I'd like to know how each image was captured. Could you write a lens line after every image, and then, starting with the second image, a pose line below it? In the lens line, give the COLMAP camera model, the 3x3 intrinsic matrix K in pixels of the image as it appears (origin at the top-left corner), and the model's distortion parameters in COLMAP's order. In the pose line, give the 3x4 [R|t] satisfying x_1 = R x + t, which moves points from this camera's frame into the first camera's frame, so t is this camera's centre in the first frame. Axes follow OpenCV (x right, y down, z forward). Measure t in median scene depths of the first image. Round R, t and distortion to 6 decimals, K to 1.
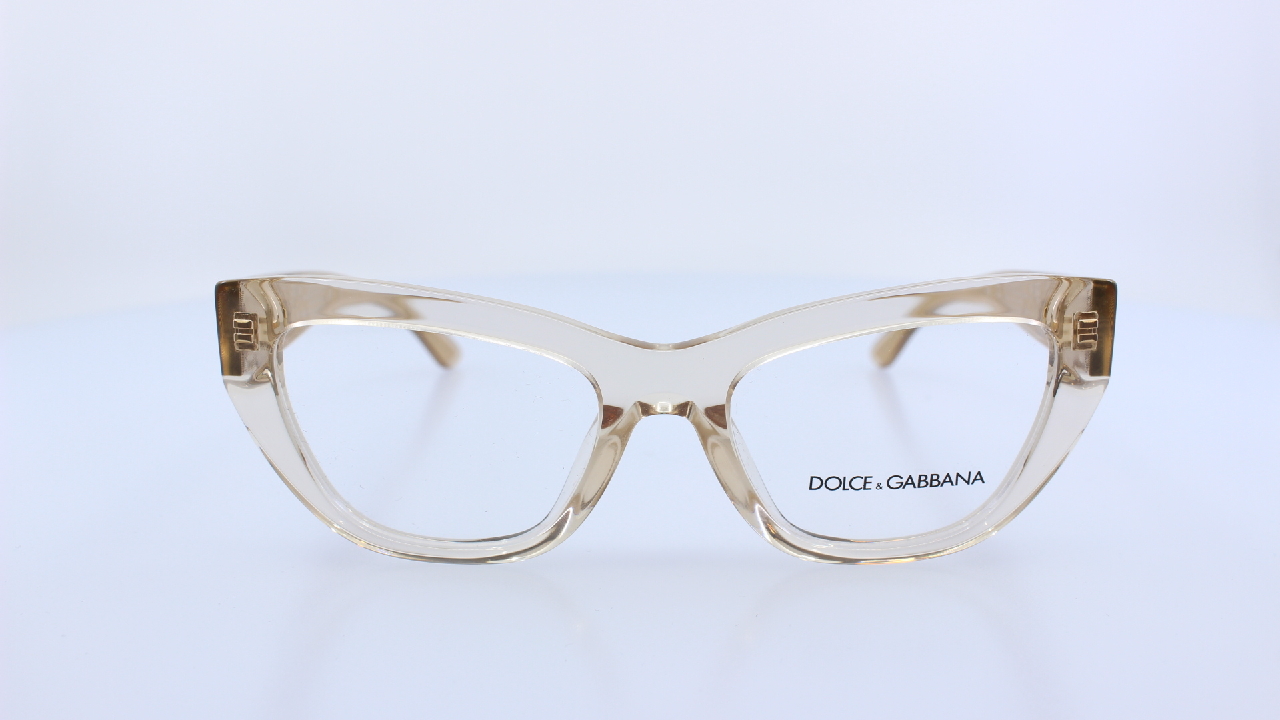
lens RADIAL K [[1299.3, 0, 640.0], [0, 1299.3, 360.0], [0, 0, 1]] dist [-0.152217, 0.000979]
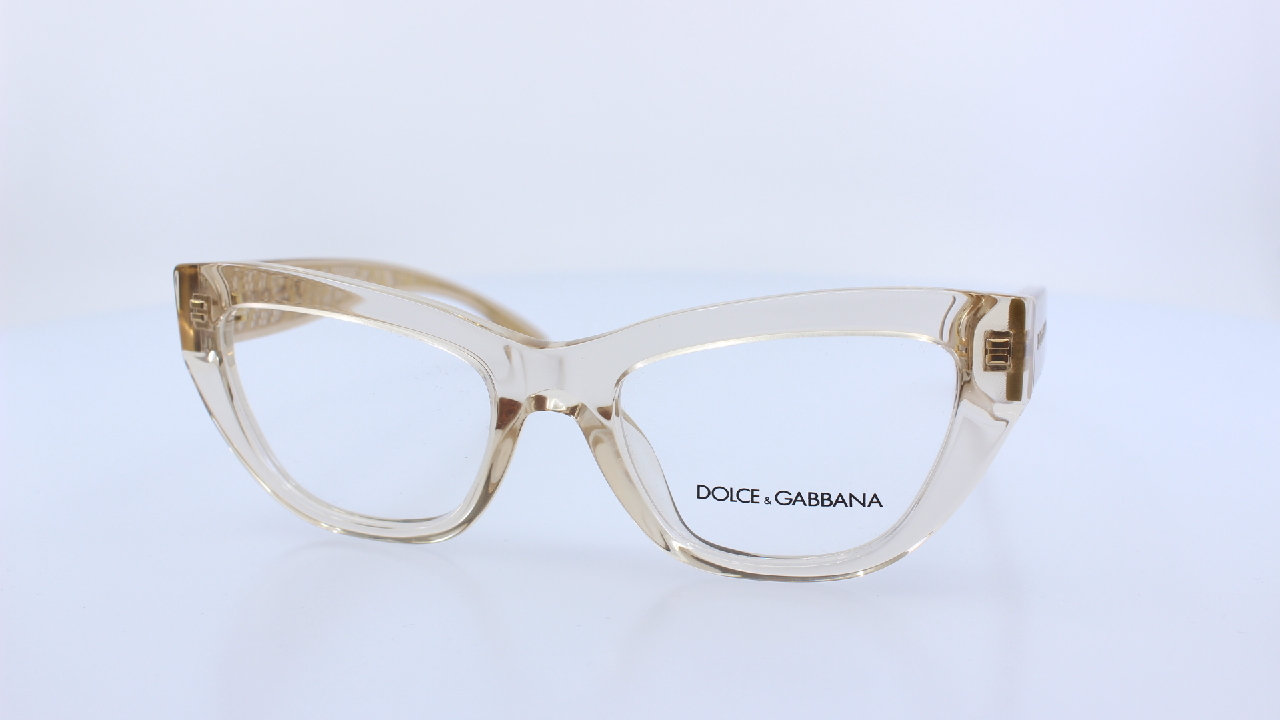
lens RADIAL K [[1299.3, 0, 640.0], [0, 1299.3, 360.0], [0, 0, 1]] dist [-0.152217, 0.000979]
pose [[0.966400, 0.053680, -0.251375, 0.330662], [-0.054345, 0.998513, 0.004302, -0.006038], [0.251232, 0.009504, 0.967880, 0.039679]]
